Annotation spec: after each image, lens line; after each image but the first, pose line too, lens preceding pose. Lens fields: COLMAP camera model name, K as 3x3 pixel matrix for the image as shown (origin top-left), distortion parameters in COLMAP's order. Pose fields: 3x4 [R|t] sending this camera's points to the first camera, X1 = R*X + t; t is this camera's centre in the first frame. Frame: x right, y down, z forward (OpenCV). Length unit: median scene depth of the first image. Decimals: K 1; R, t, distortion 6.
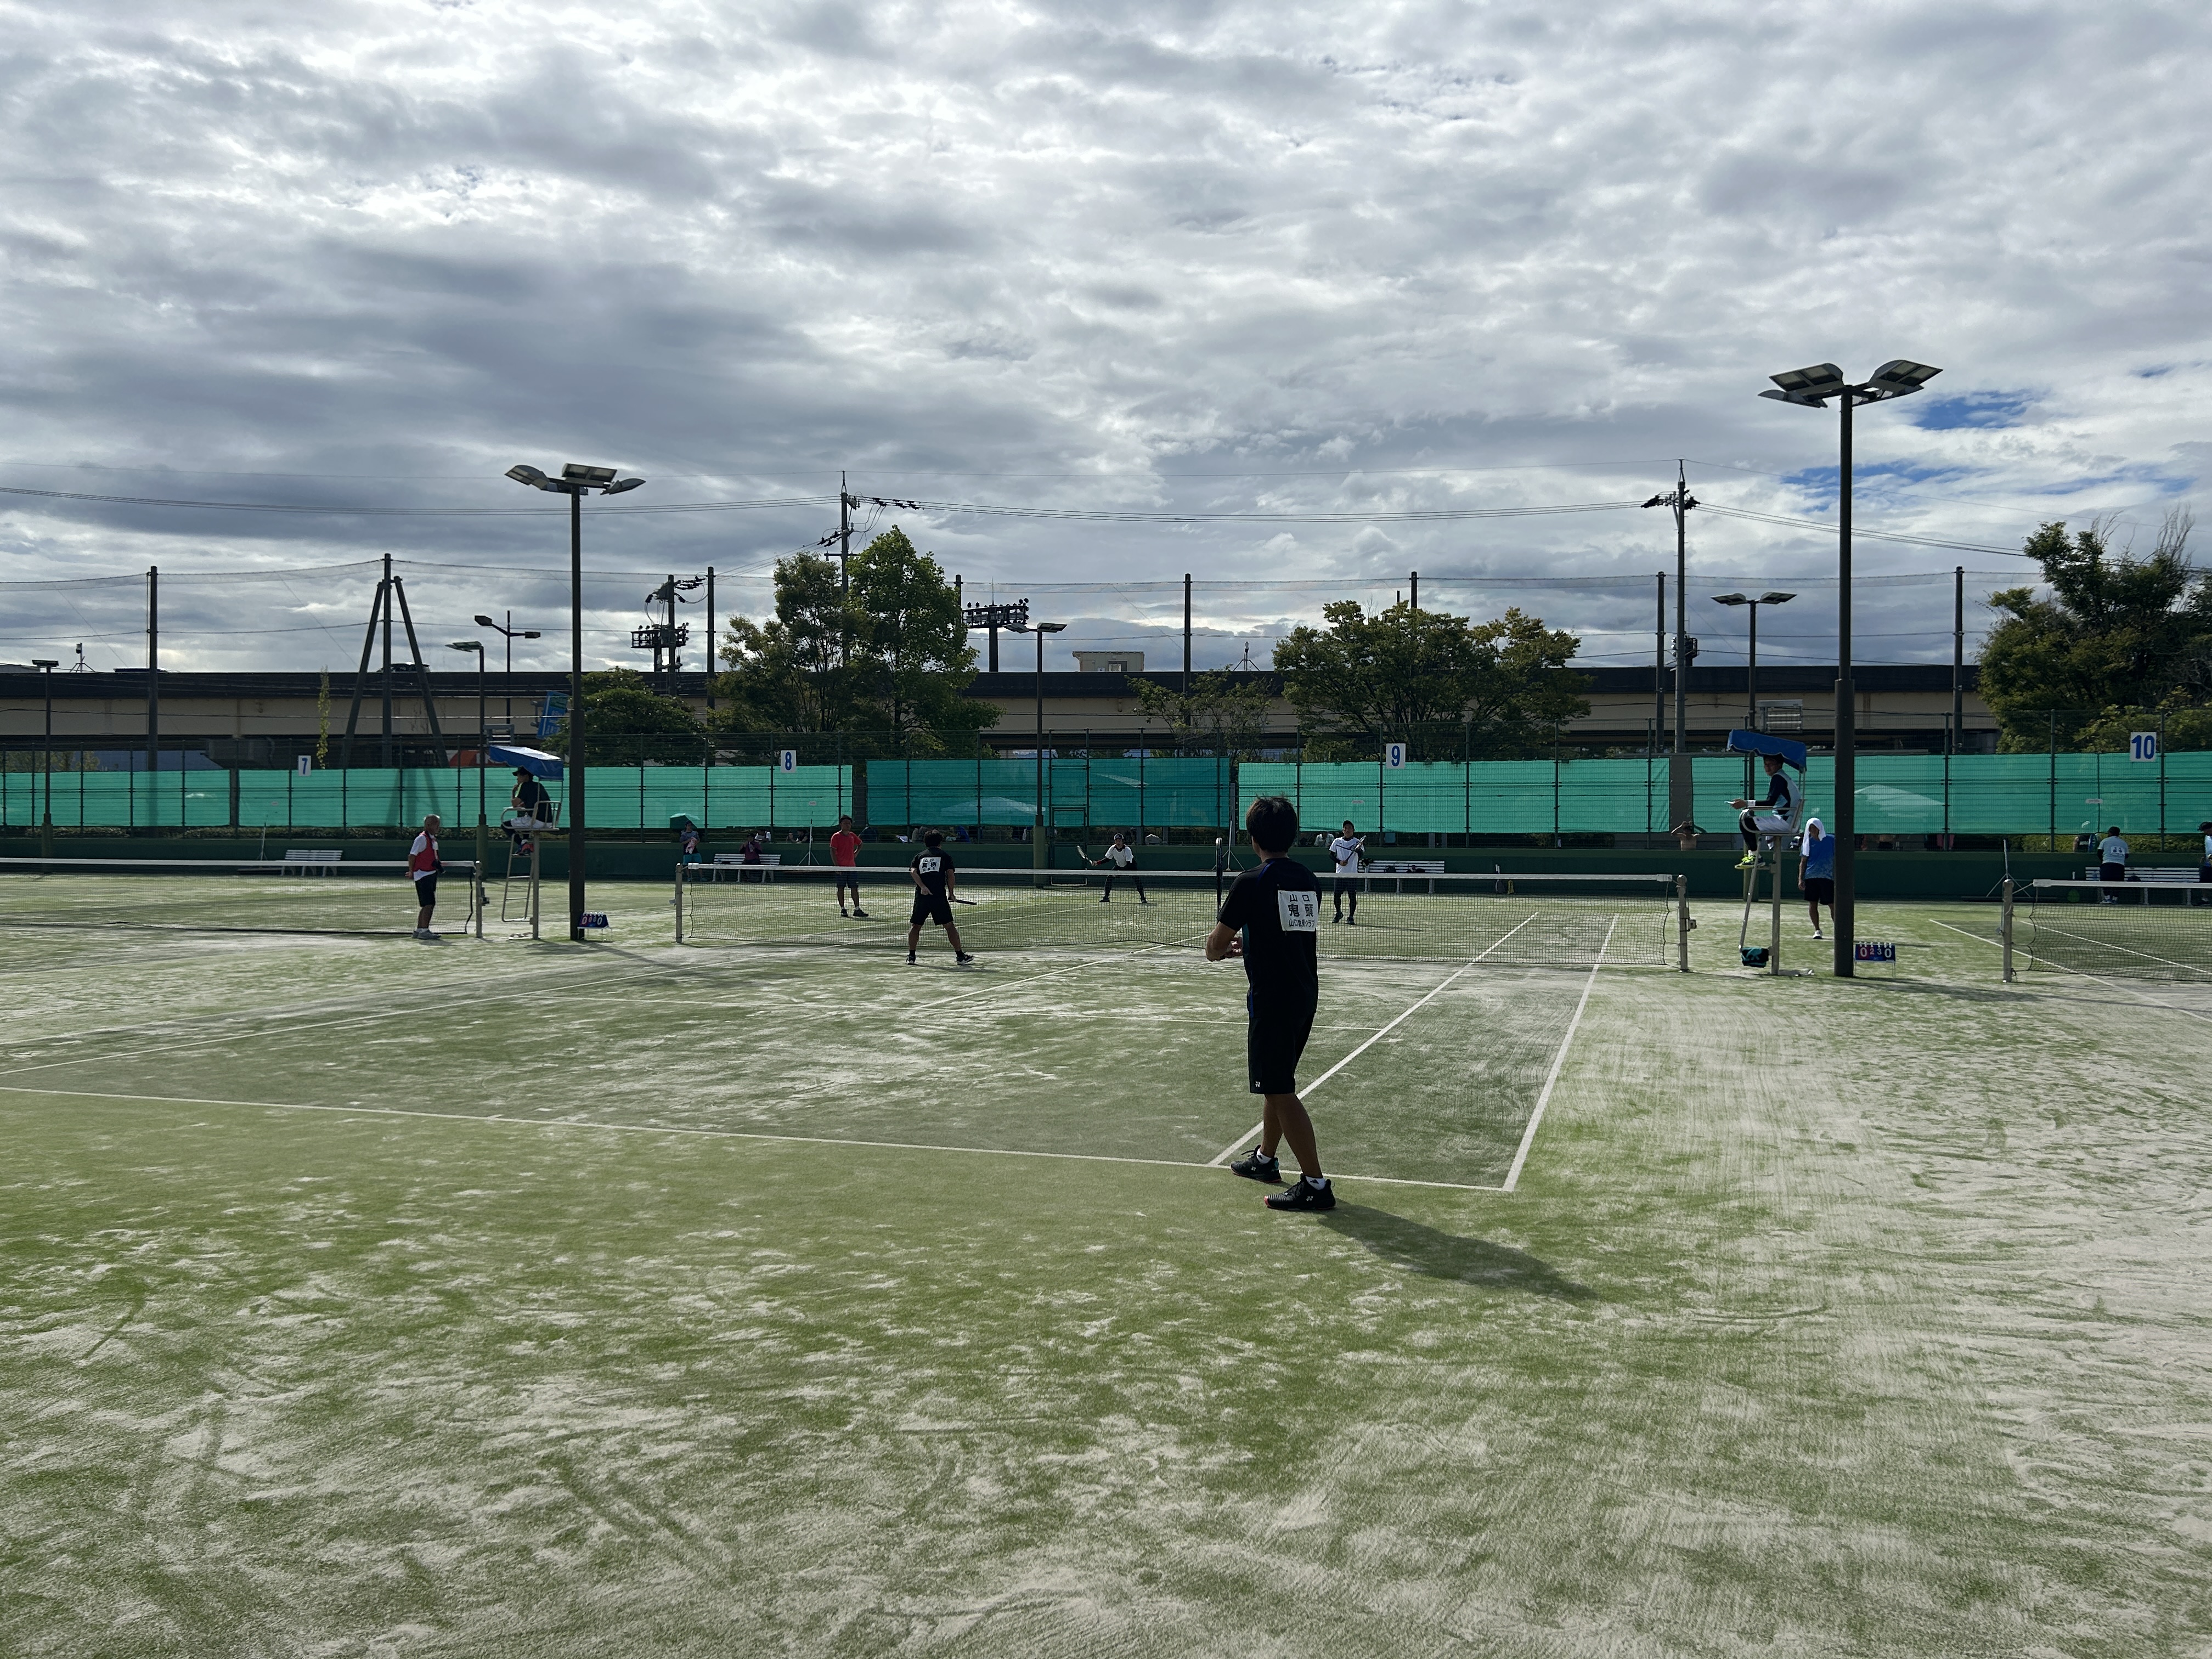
lens RADIAL K [[1648.3, 0, 1123.6], [0, 1648.3, 829.6], [0, 0, 1]] dist [0.062027, -0.066008]
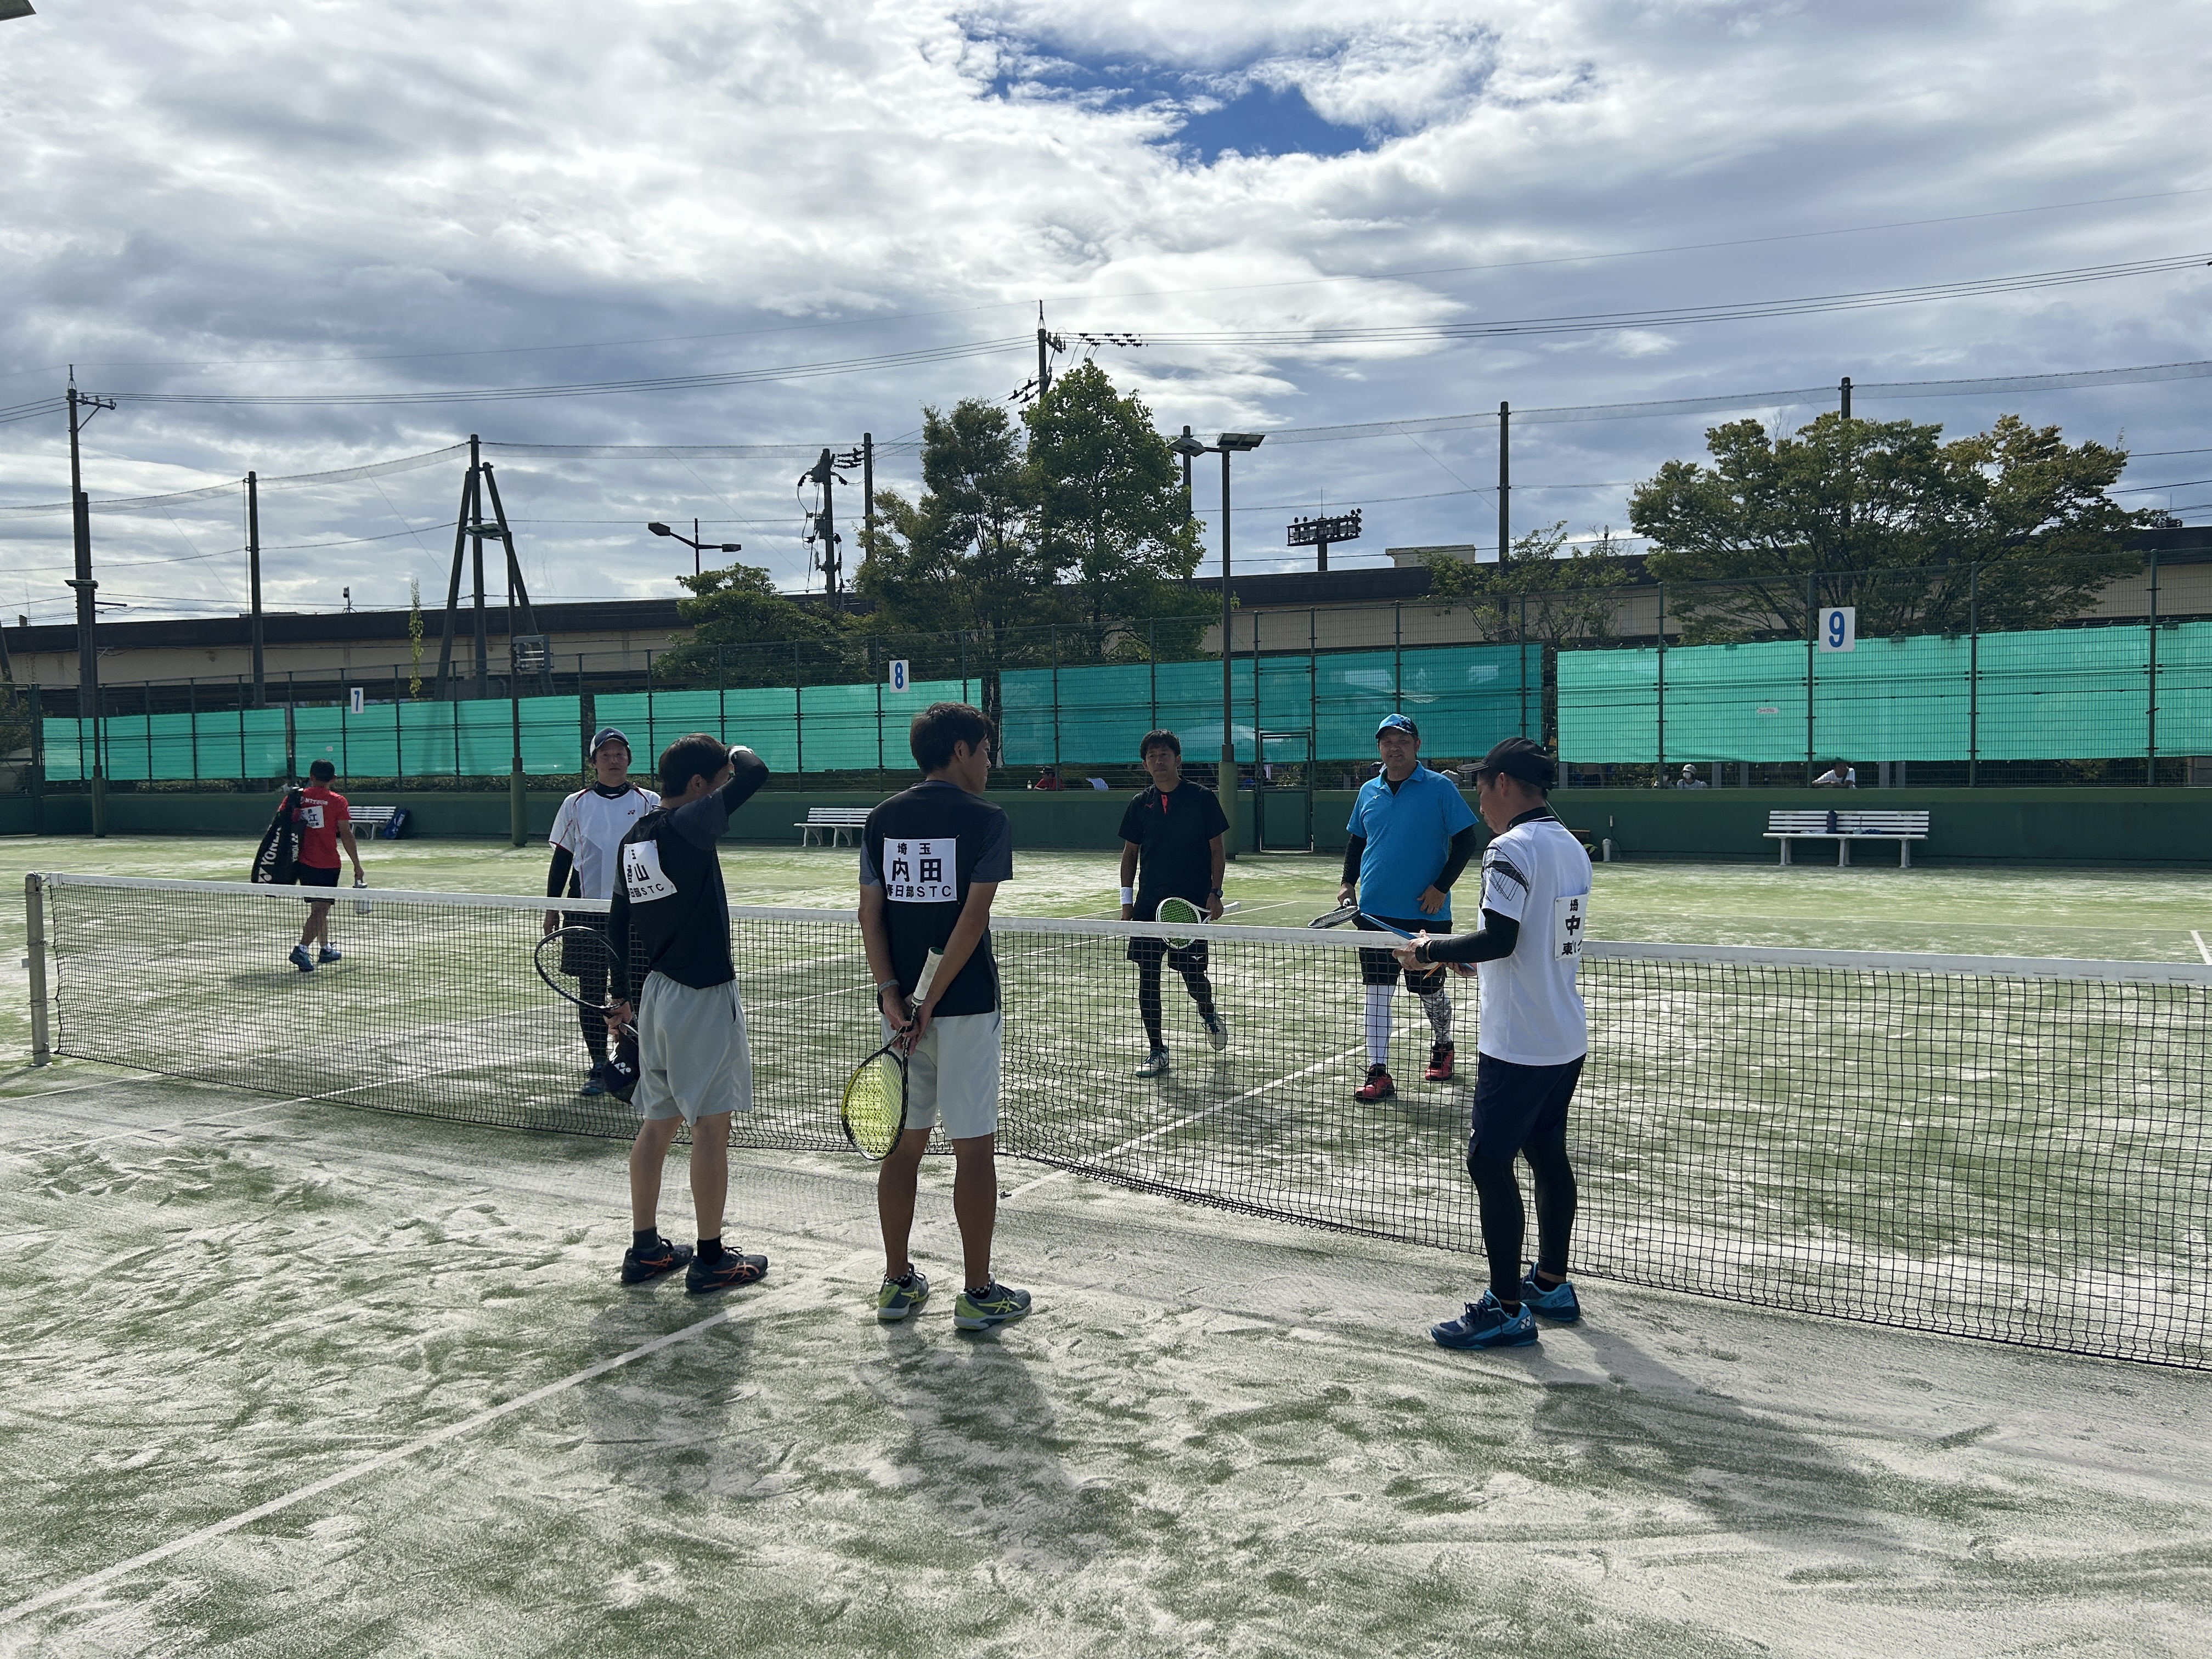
lens RADIAL K [[1663.5, 0, 1115.9], [0, 1663.5, 808.1], [0, 0, 1]] dist [0.117848, -0.248592]
pose [[0.975854, -0.011209, -0.218136, 0.034098], [0.016769, 0.999580, 0.023653, -0.000176], [0.217779, -0.026740, 0.975632, 0.268881]]
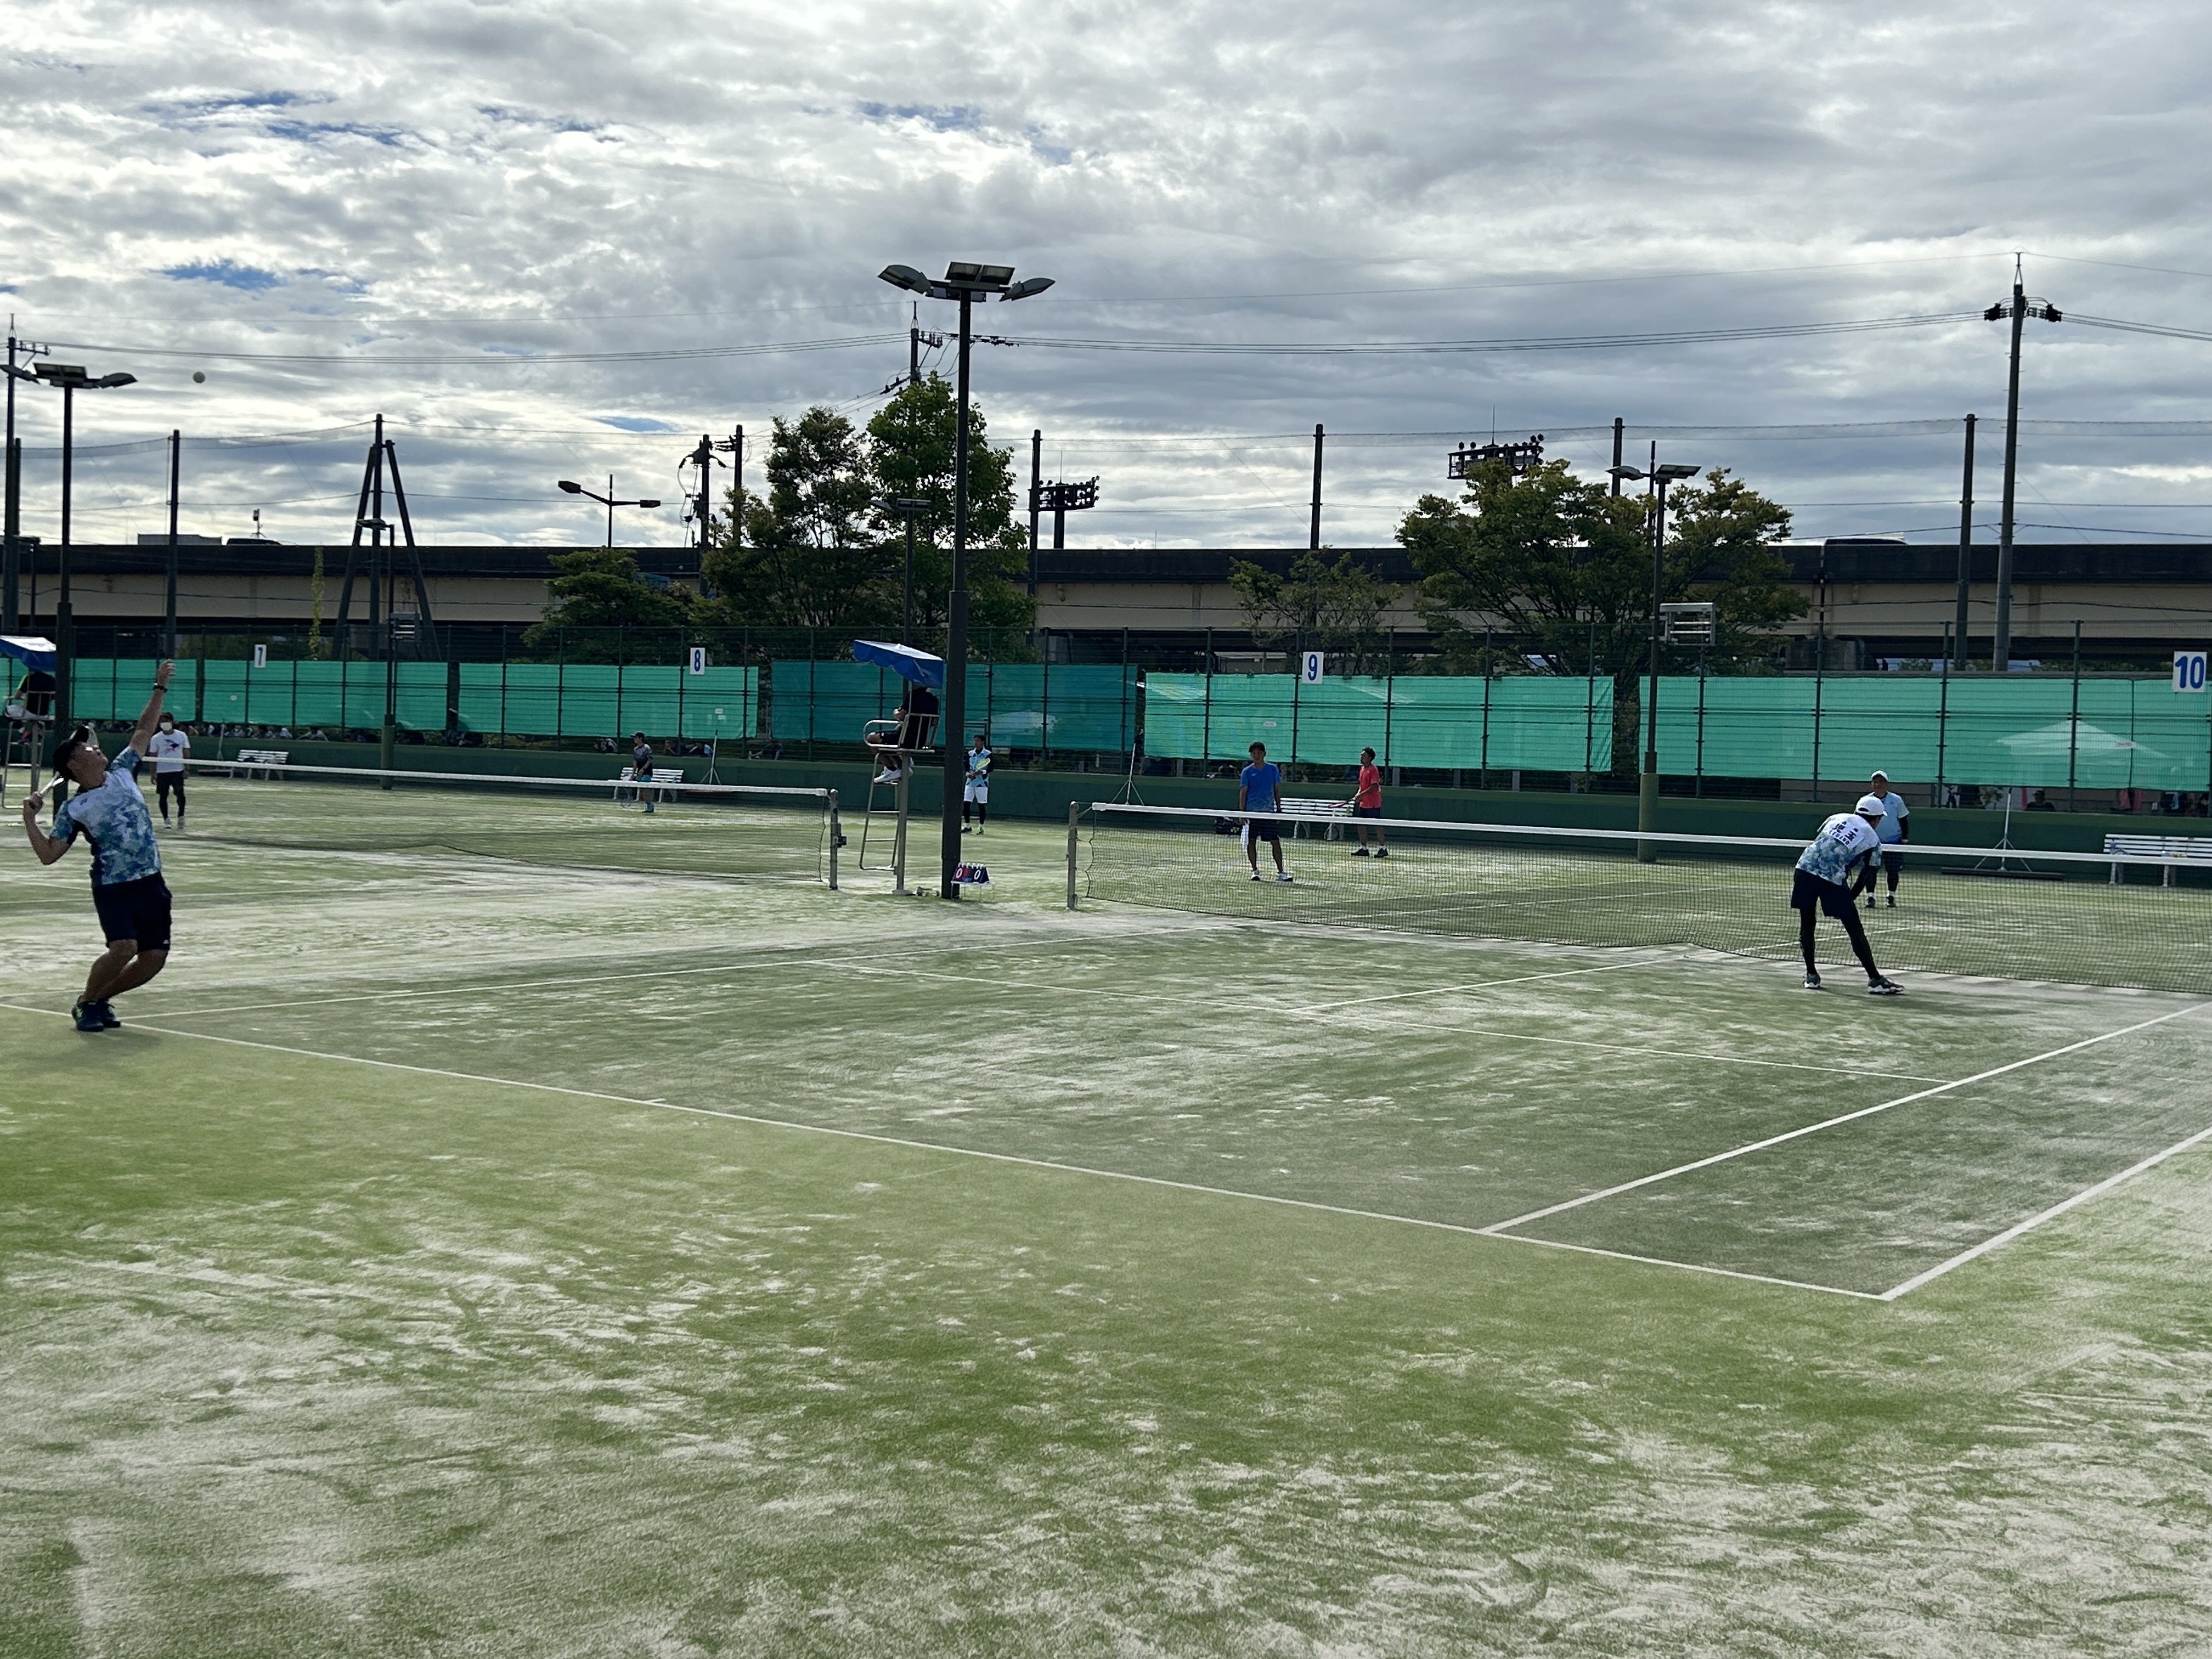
lens RADIAL K [[2428.8, 0, 1103.1], [0, 2428.8, 769.3], [0, 0, 1]] dist [0.143851, -0.005511]
pose [[0.951269, 0.031790, -0.306718, 0.313820], [-0.031731, 0.999483, 0.005180, 0.001078], [0.306724, 0.004805, 0.951786, -0.104921]]
